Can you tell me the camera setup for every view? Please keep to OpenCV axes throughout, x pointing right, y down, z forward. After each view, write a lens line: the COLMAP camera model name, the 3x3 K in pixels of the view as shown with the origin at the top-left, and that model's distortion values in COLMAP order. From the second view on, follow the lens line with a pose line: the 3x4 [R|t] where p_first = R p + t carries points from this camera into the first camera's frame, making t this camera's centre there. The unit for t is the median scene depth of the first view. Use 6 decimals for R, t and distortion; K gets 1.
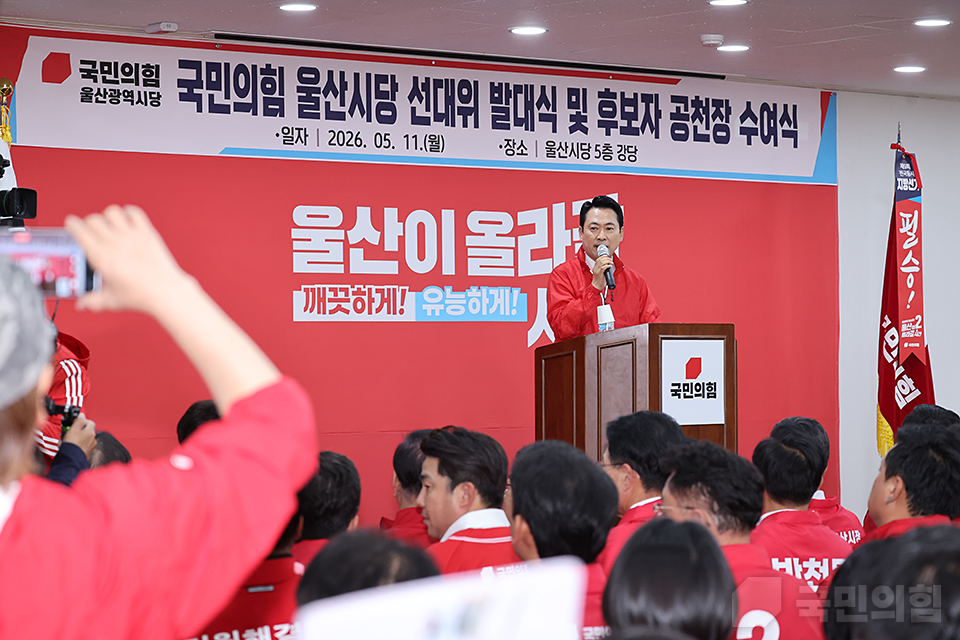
lens RADIAL K [[2818.3, 0, 559.4], [0, 2818.3, 306.4], [0, 0, 1]] dist [-0.004012, 0.000000]
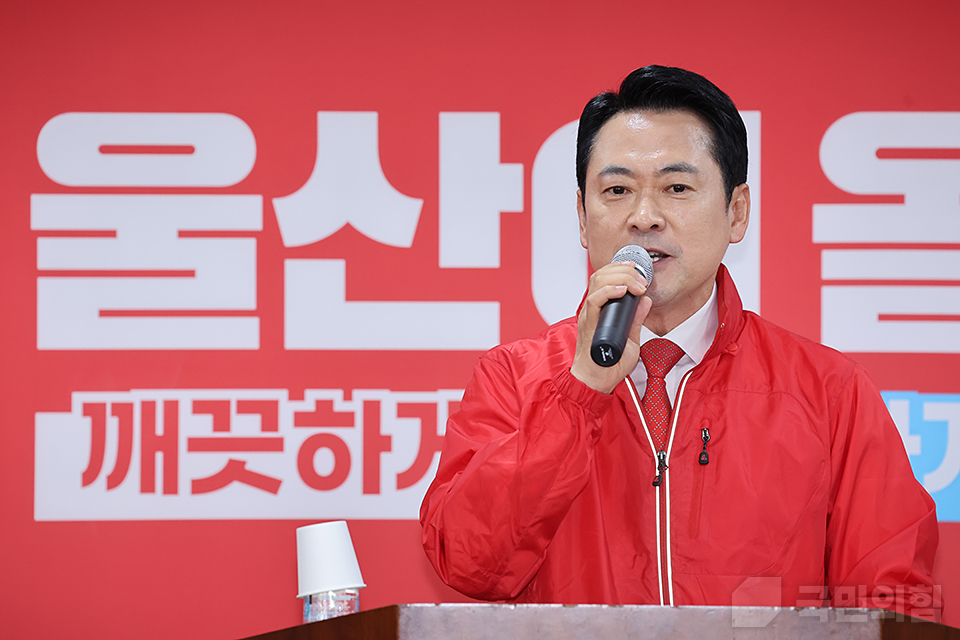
lens RADIAL K [[6669.5, 0, 445.9], [0, 6669.5, 325.2], [0, 0, 1]] dist [2.508598, 0.000000]
pose [[0.774447, 0.010005, -0.632560, 0.362254], [0.002299, 0.999824, 0.018627, -0.026557], [0.632635, -0.015880, 0.774288, 0.491029]]
